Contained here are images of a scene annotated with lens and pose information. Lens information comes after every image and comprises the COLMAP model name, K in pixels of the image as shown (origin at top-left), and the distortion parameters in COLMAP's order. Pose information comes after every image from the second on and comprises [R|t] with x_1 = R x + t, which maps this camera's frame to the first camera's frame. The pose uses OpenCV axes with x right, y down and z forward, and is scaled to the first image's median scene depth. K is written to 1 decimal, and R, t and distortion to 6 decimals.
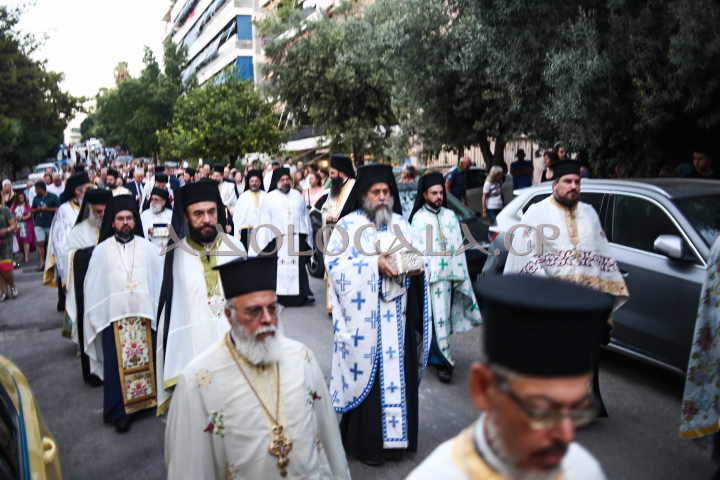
lens RADIAL K [[709.3, 0, 360.0], [0, 709.3, 240.0], [0, 0, 1]] dist [-0.127305, 0.034701]
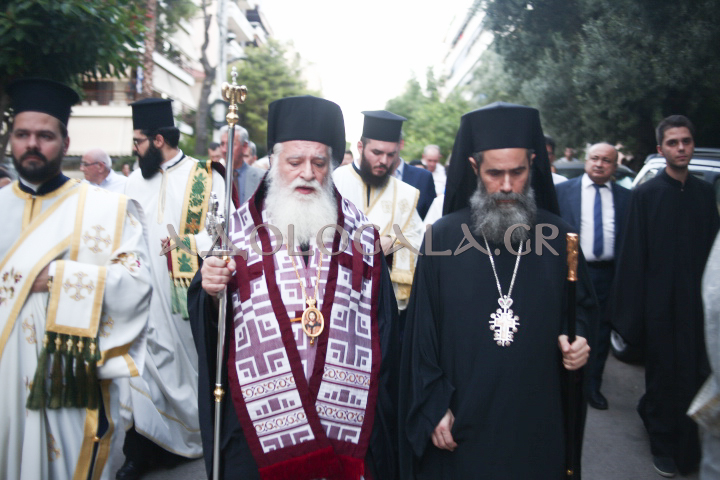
lens RADIAL K [[709.3, 0, 360.0], [0, 709.3, 240.0], [0, 0, 1]] dist [-0.127305, 0.034701]
pose [[0.919470, 0.071289, -0.386643, 0.167290], [-0.081092, 0.996665, -0.009079, 0.036856], [0.384706, 0.039702, 0.922185, -0.159946]]
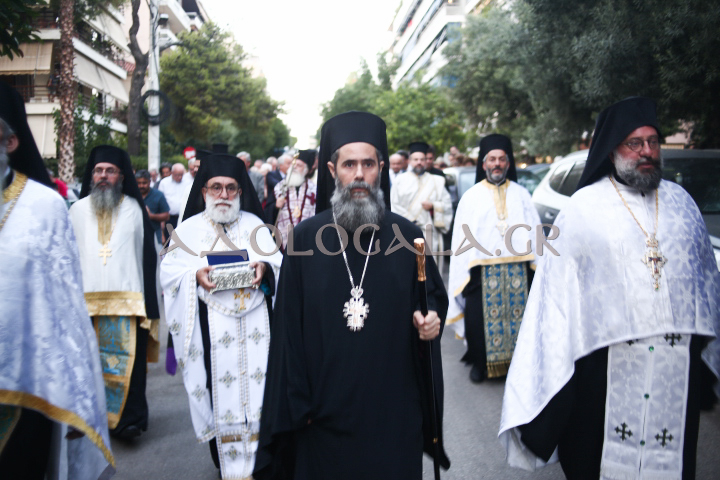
lens RADIAL K [[709.3, 0, 360.0], [0, 709.3, 240.0], [0, 0, 1]] dist [-0.127305, 0.034701]
pose [[0.947601, 0.037570, -0.317240, 0.092830], [-0.041299, 0.999134, -0.005034, 0.020289], [0.316777, 0.017872, 0.948332, -0.034617]]
